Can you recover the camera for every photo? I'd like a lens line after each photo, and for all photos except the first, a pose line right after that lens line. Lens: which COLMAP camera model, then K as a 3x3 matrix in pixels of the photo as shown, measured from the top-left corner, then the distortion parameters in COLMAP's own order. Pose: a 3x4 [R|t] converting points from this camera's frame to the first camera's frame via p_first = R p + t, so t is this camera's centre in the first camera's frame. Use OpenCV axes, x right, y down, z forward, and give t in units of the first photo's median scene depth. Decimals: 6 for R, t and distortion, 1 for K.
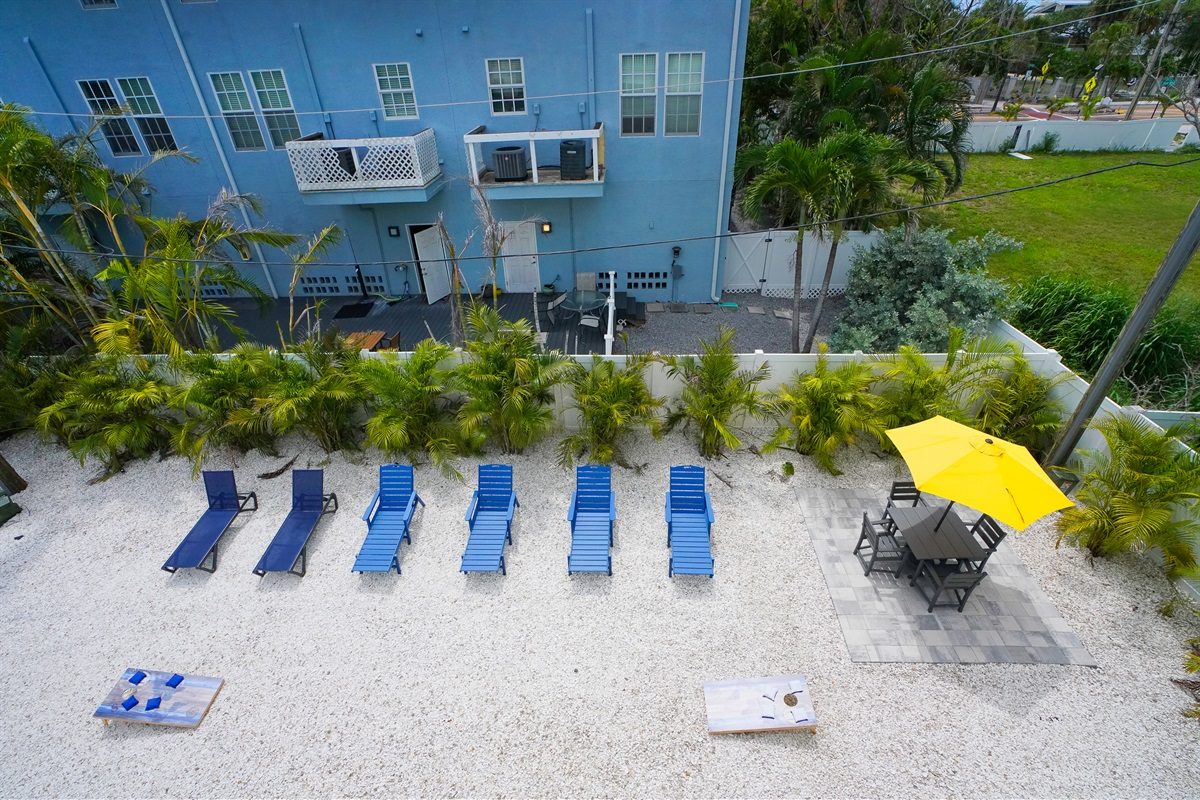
lens RADIAL K [[553.9, 0, 602.5], [0, 553.9, 408.7], [0, 0, 1]] dist [-0.060514, 0.023544]
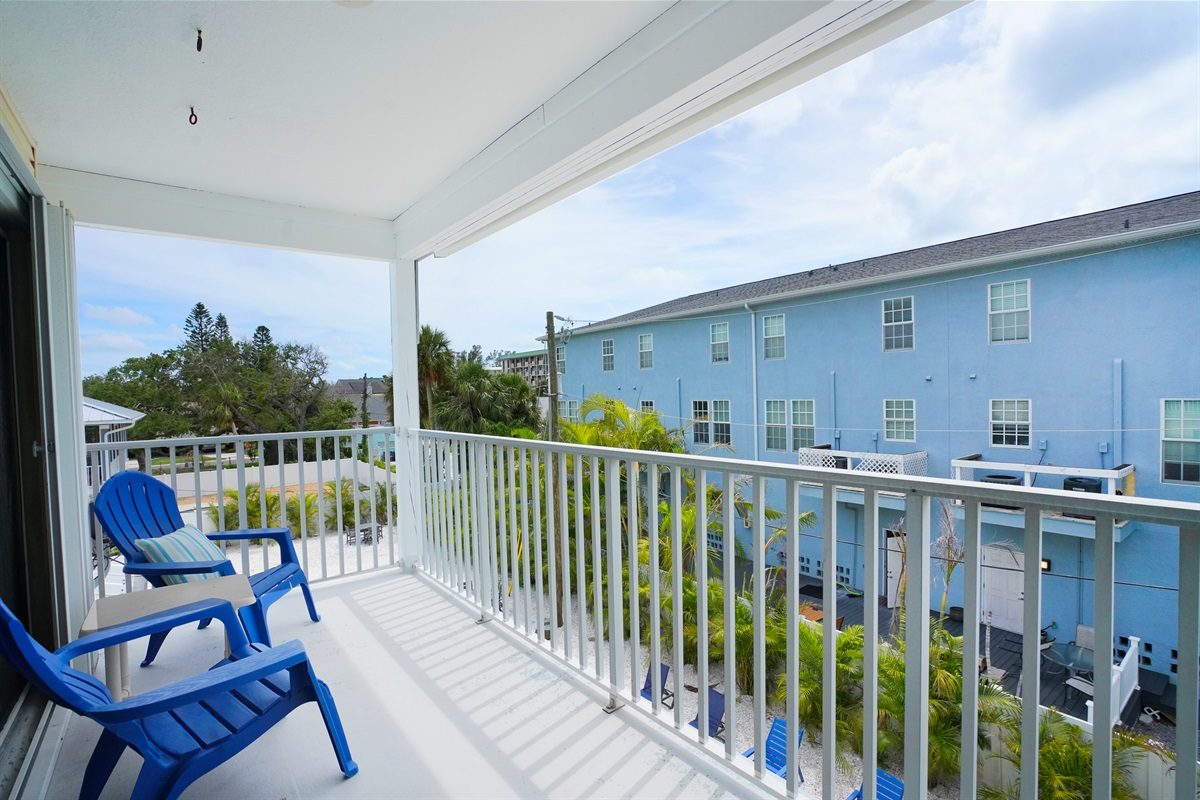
lens RADIAL K [[553.9, 0, 602.5], [0, 553.9, 408.7], [0, 0, 1]] dist [-0.060514, 0.023544]
pose [[0.644453, 0.039578, -0.763619, 0.106735], [-0.430127, 0.844440, -0.319237, 0.051277], [0.632196, 0.534186, 0.561225, -0.091199]]
